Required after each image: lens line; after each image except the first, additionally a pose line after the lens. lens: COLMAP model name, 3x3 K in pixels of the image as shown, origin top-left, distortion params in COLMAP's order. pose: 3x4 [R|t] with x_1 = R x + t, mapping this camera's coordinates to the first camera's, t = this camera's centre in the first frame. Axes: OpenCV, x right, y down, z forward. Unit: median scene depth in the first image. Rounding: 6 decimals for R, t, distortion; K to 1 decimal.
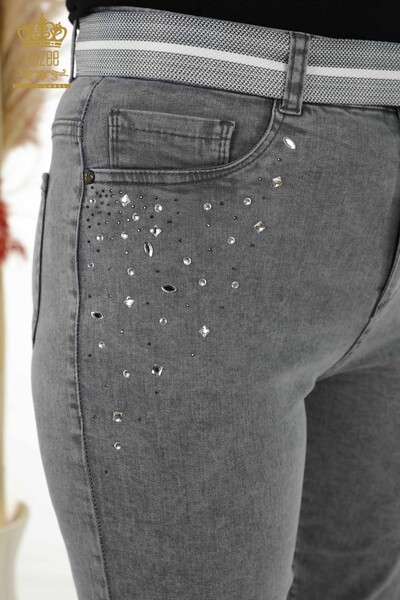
lens RADIAL K [[1128.3, 0, 167.7], [0, 1128.3, 314.6], [0, 0, 1]] dist [0.099551, 0.054130]
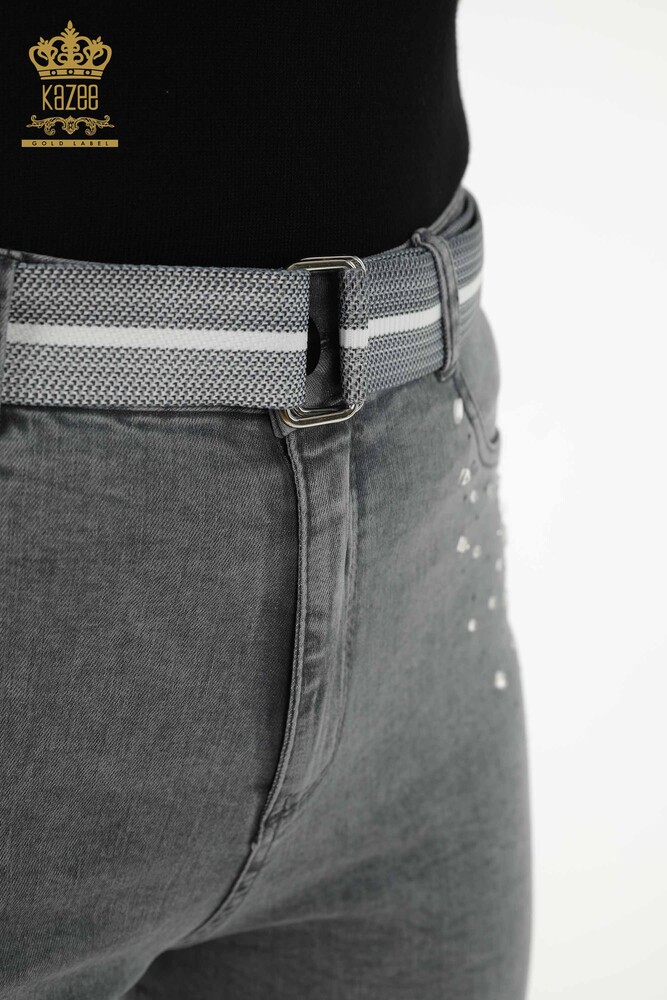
lens RADIAL K [[1880.5, 0, 279.7], [0, 1880.5, 524.4], [0, 0, 1]] dist [0.099551, 0.054130]
pose [[0.995738, 0.025744, -0.088566, 0.287653], [-0.026049, 0.999658, -0.002291, -0.140230], [0.088477, 0.004589, 0.996068, 0.277101]]
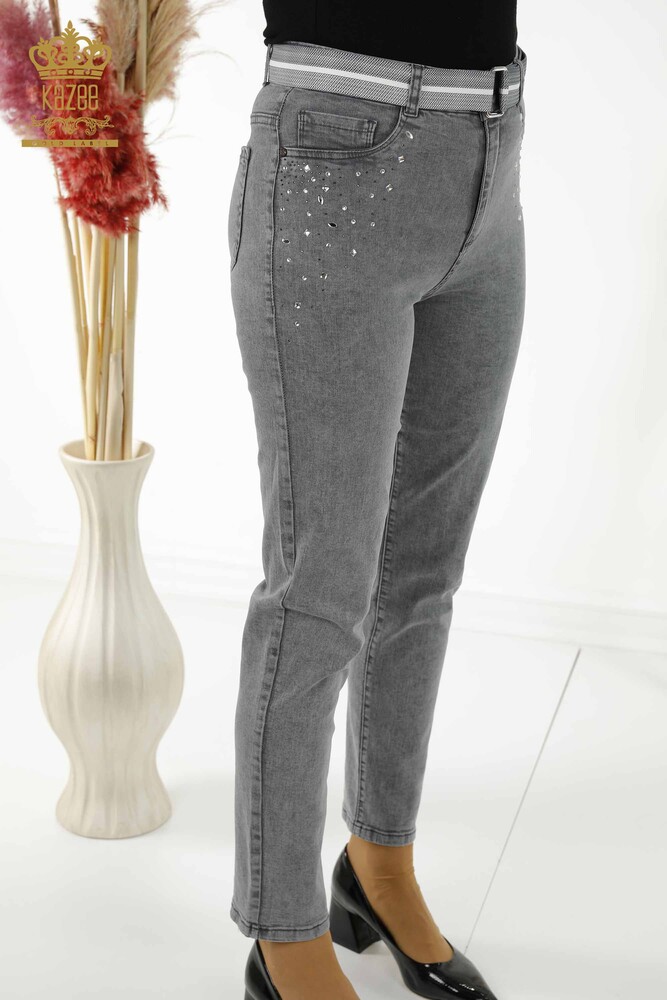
lens RADIAL K [[1880.5, 0, 279.7], [0, 1880.5, 524.4], [0, 0, 1]] dist [0.099551, 0.054130]
pose [[0.998196, 0.018014, 0.057277, -0.214089], [-0.023587, 0.994891, 0.098164, 0.135497], [-0.055216, -0.099338, 0.993521, -1.661466]]
